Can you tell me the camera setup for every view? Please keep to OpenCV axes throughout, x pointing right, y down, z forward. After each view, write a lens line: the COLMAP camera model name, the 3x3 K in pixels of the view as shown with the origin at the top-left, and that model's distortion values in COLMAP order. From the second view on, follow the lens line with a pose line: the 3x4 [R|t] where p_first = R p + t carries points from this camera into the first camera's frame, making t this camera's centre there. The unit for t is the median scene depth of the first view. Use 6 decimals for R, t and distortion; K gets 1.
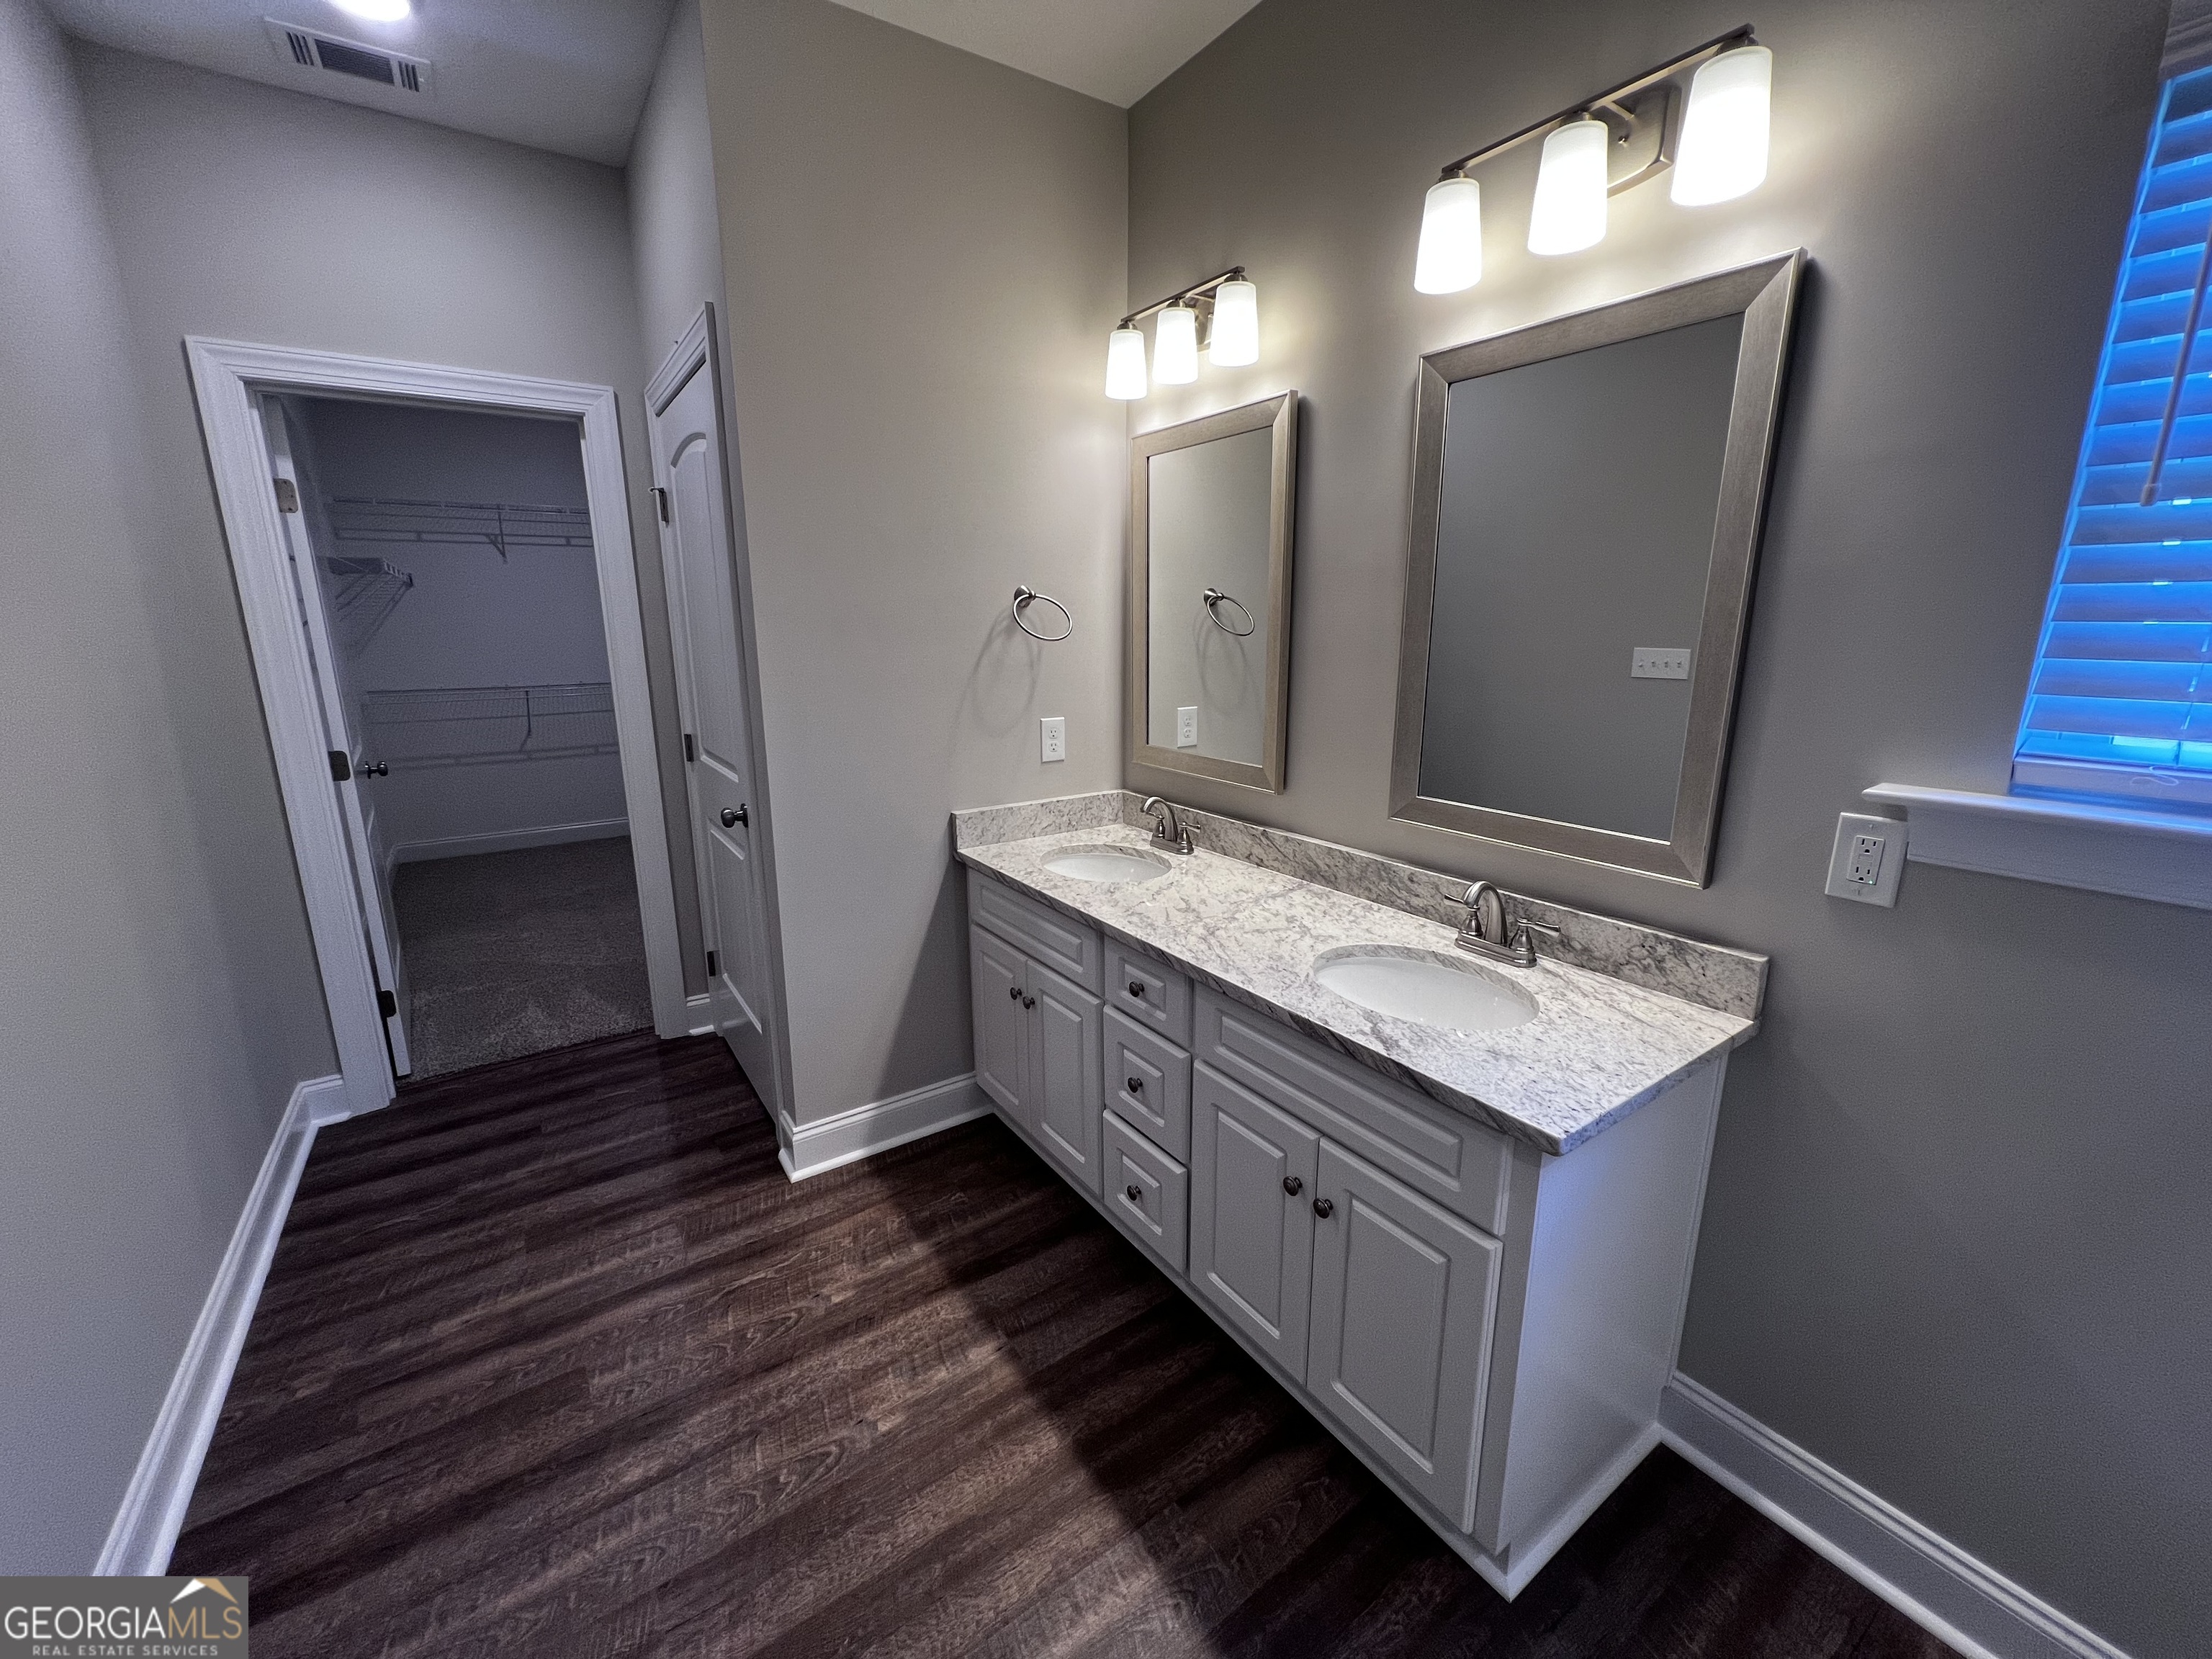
lens RADIAL K [[855.7, 0, 1076.7], [0, 855.7, 816.5], [0, 0, 1]] dist [-0.001584, 0.000025]
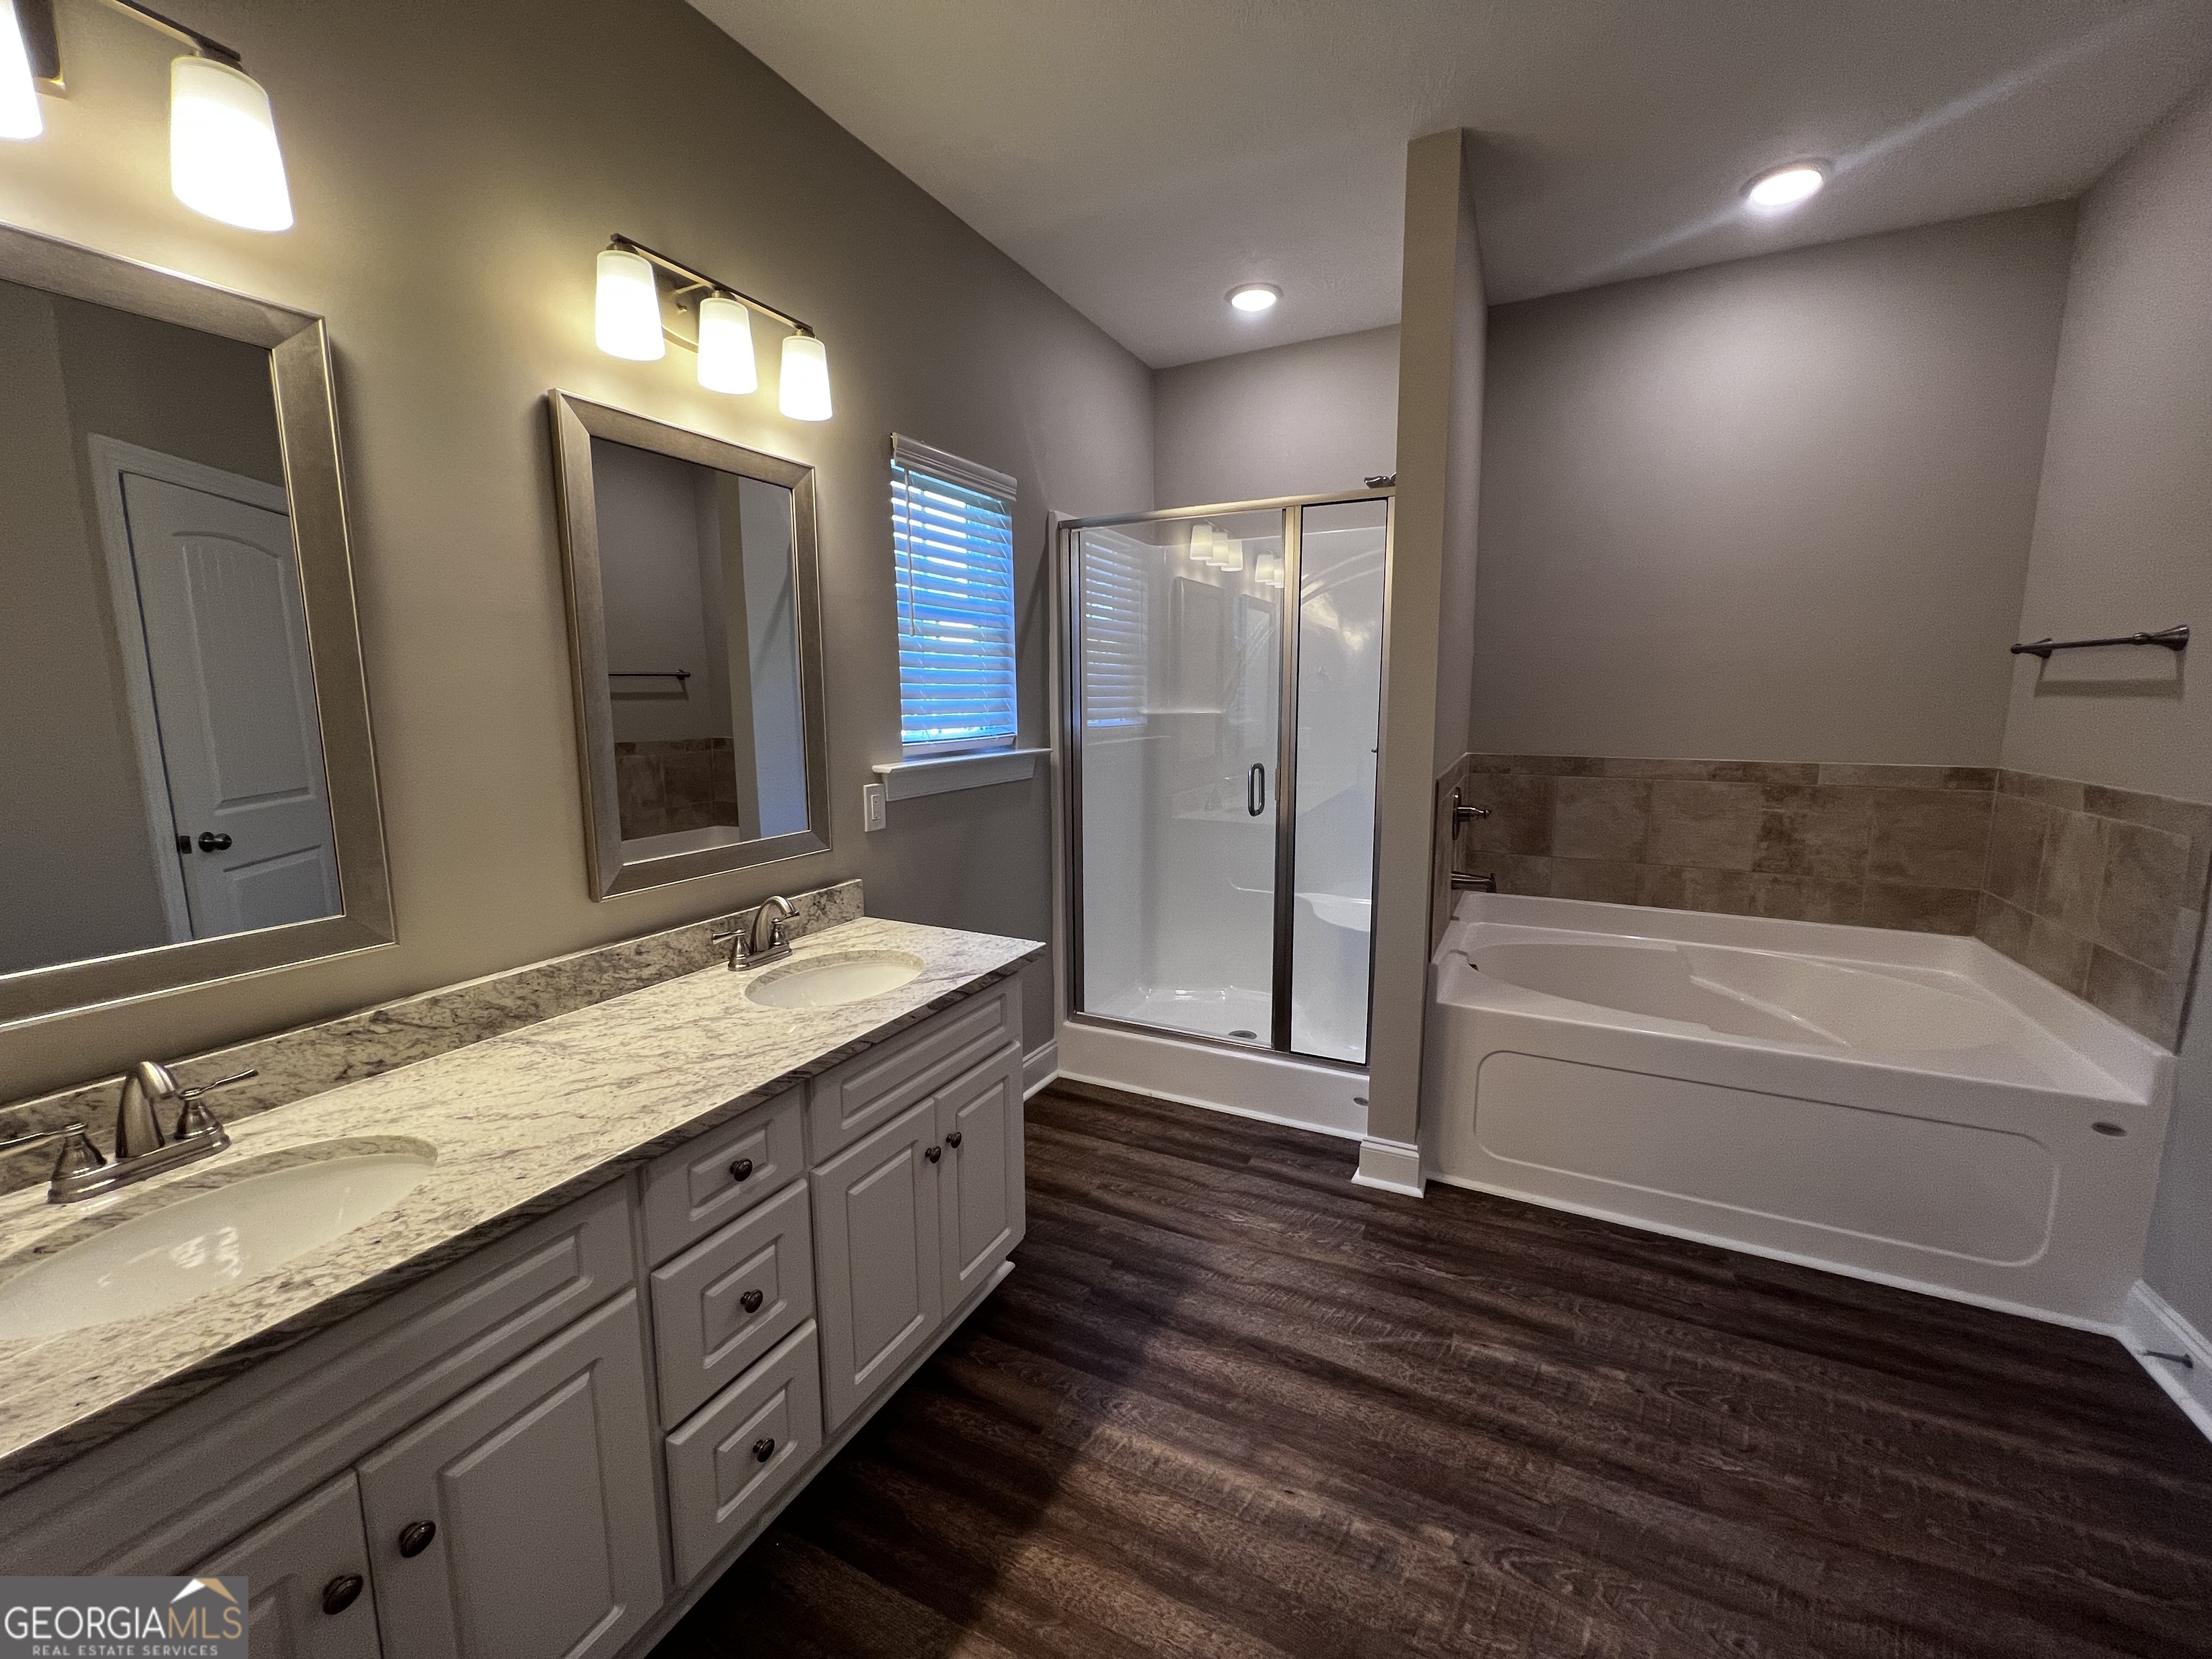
lens RADIAL K [[888.2, 0, 1100.5], [0, 888.2, 820.2], [0, 0, 1]] dist [-0.002345, 0.000464]
pose [[-0.478170, -0.116184, 0.870548, -0.699963], [0.205768, 0.948803, 0.239651, -0.198494], [-0.853823, 0.293725, -0.429782, 0.975178]]
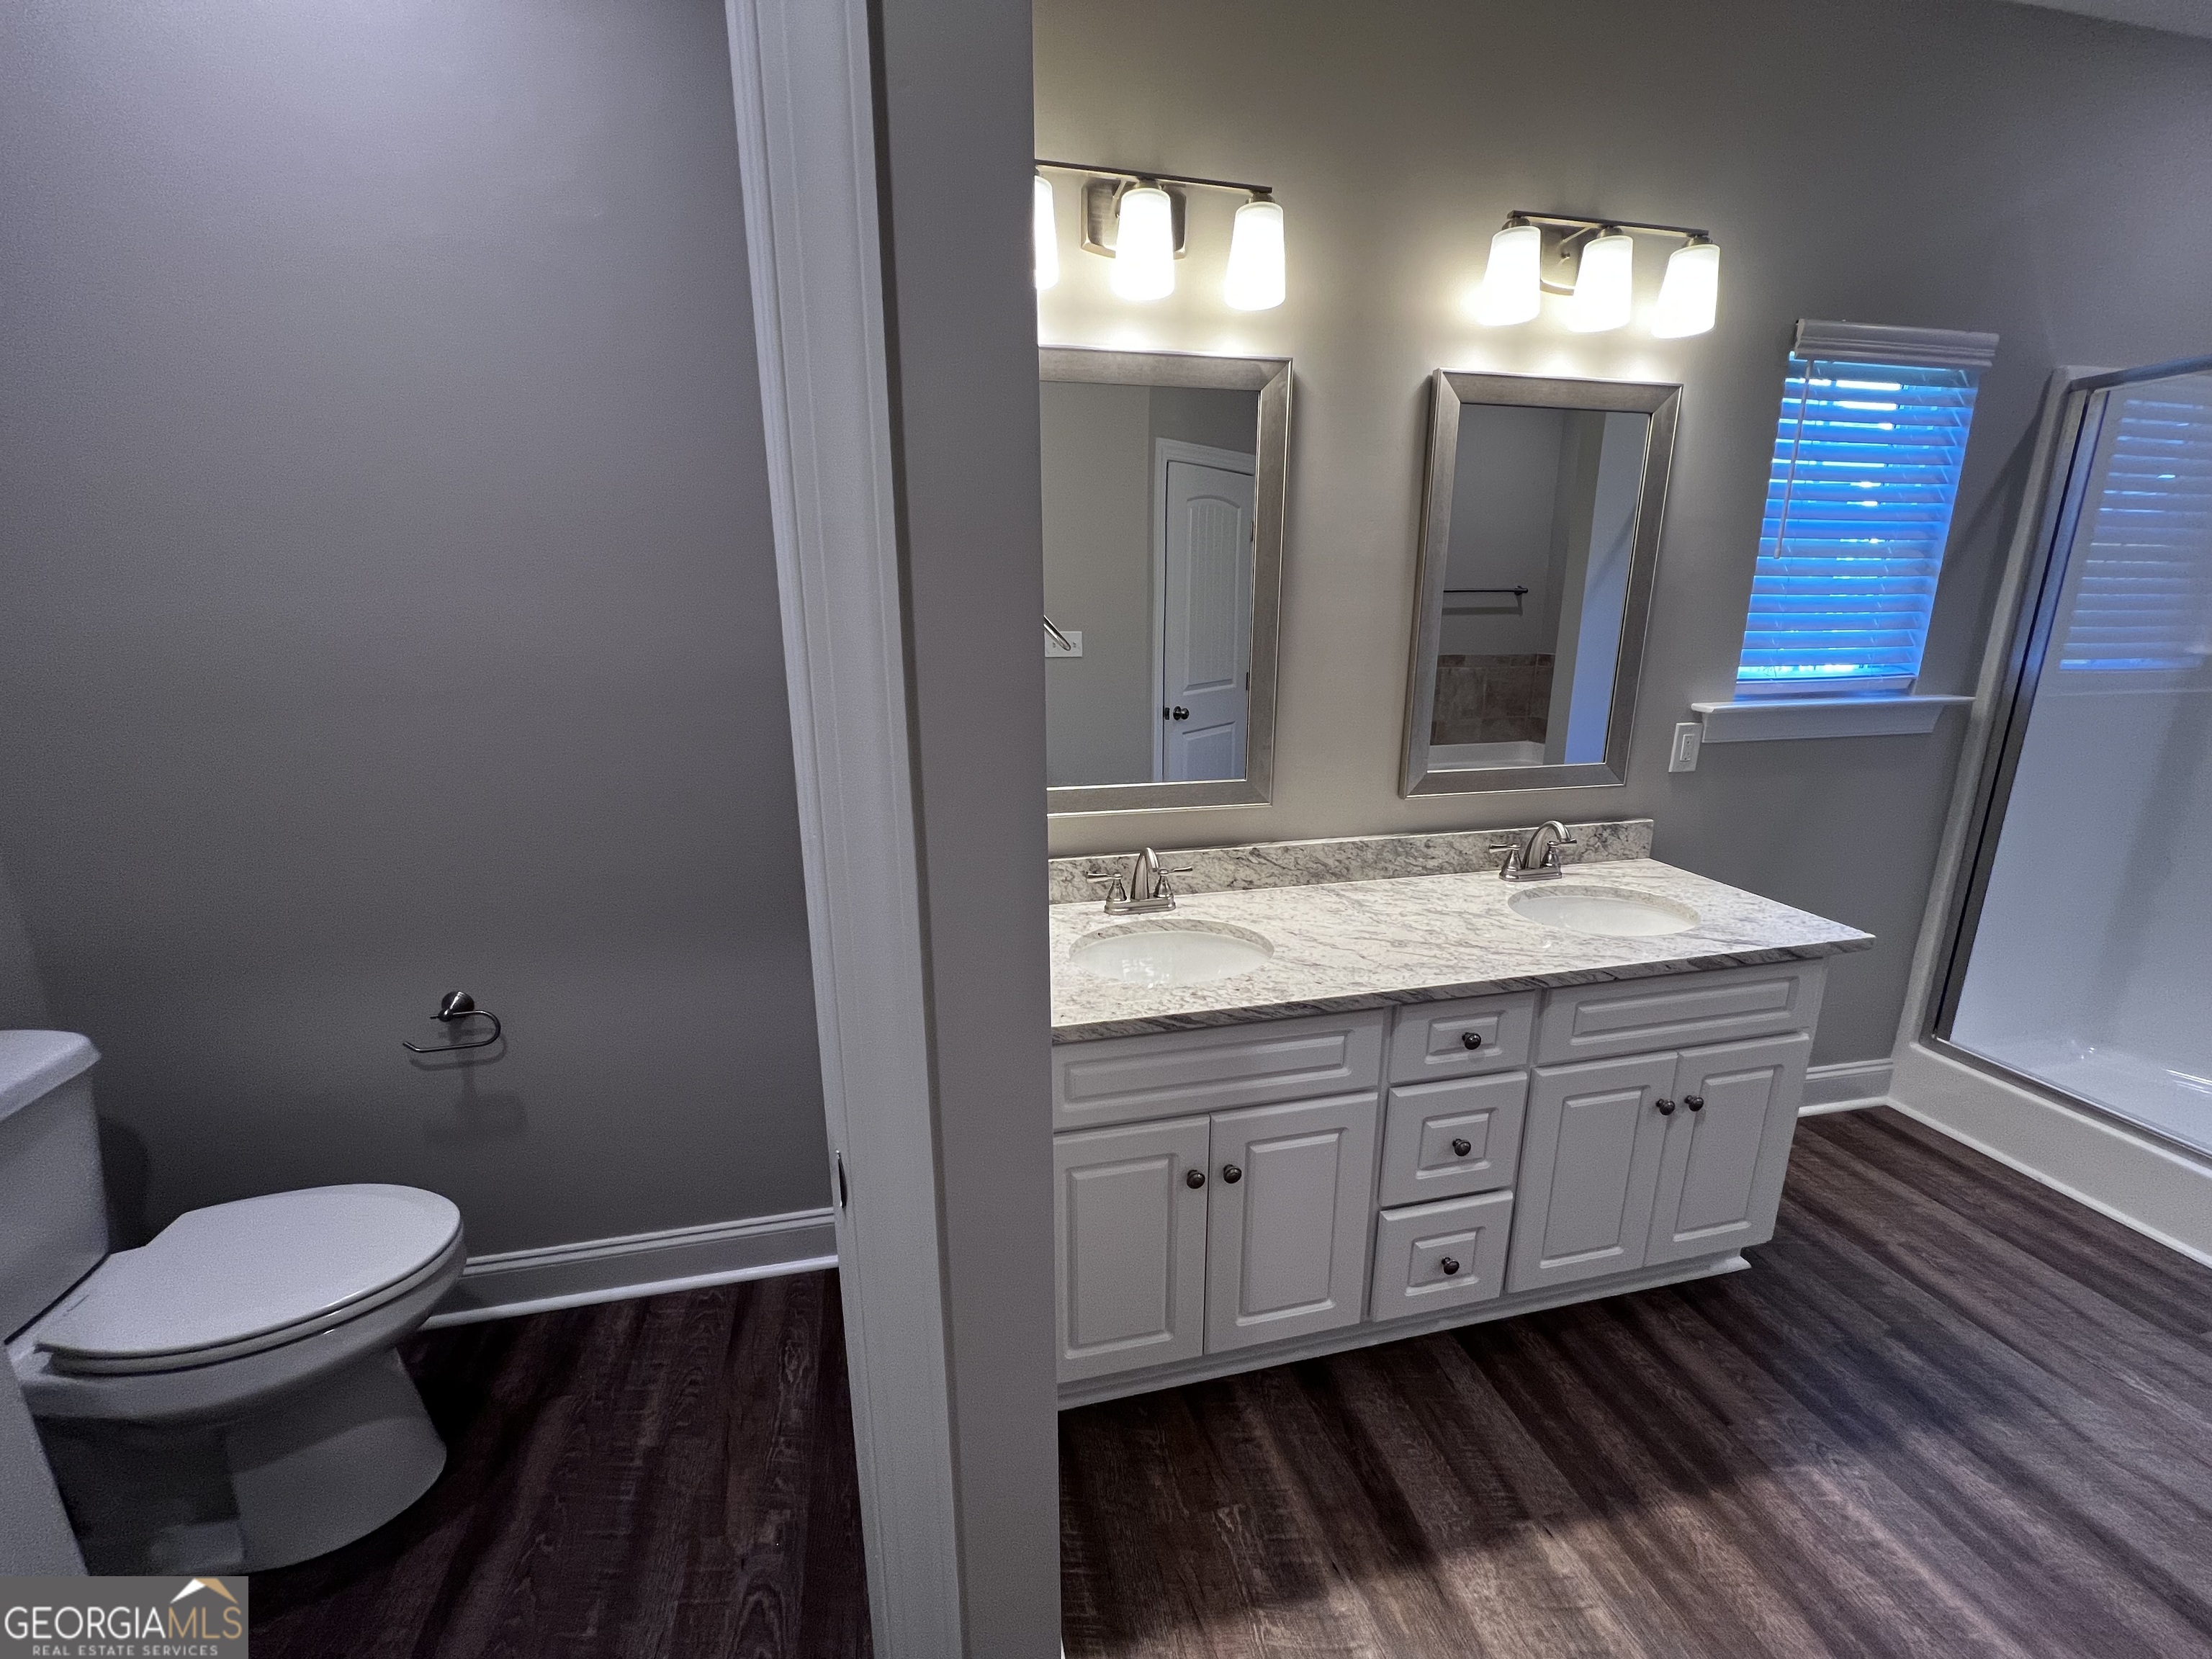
lens RADIAL K [[888.2, 0, 1100.5], [0, 888.2, 820.2], [0, 0, 1]] dist [-0.002345, 0.000464]
pose [[0.365374, -0.218988, 0.904735, -0.838736], [0.210730, 0.966160, 0.148753, -0.229802], [-0.906695, 0.136304, 0.399157, 0.949956]]
